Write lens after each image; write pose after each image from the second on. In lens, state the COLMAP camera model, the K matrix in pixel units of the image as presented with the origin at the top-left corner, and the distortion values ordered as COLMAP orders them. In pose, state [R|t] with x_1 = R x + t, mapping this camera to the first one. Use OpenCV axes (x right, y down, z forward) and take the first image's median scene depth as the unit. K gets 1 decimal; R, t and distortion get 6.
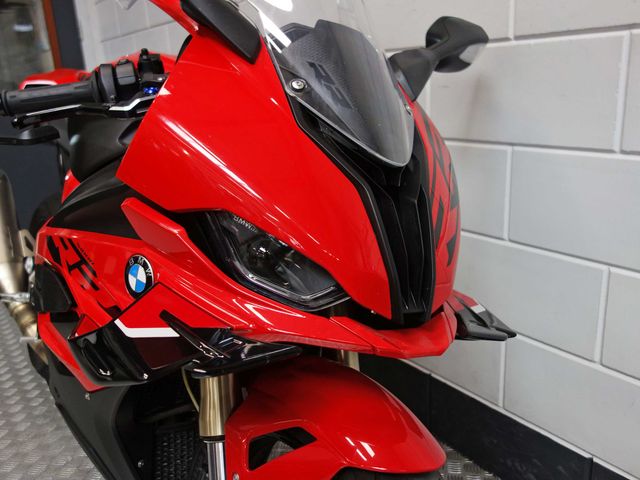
lens RADIAL K [[570.6, 0, 320.0], [0, 570.6, 240.0], [0, 0, 1]] dist [0.001745, 0.000937]
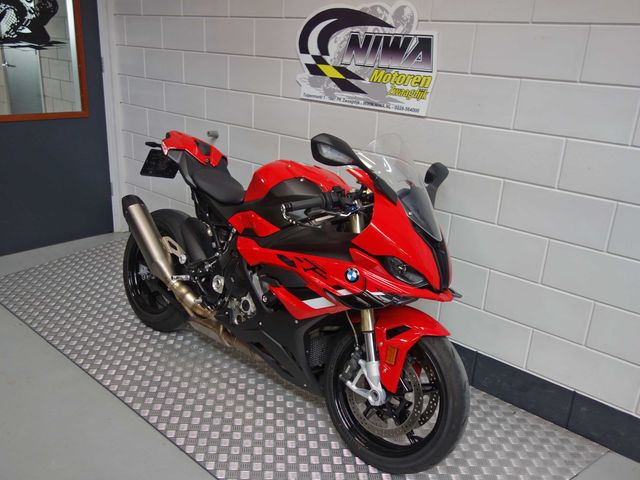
lens RADIAL K [[570.6, 0, 320.0], [0, 570.6, 240.0], [0, 0, 1]] dist [0.001745, 0.000937]
pose [[0.970119, 0.020013, 0.241804, -1.164582], [-0.032002, 0.998440, 0.045756, -0.237761], [-0.240511, -0.052127, 0.969246, -1.734437]]
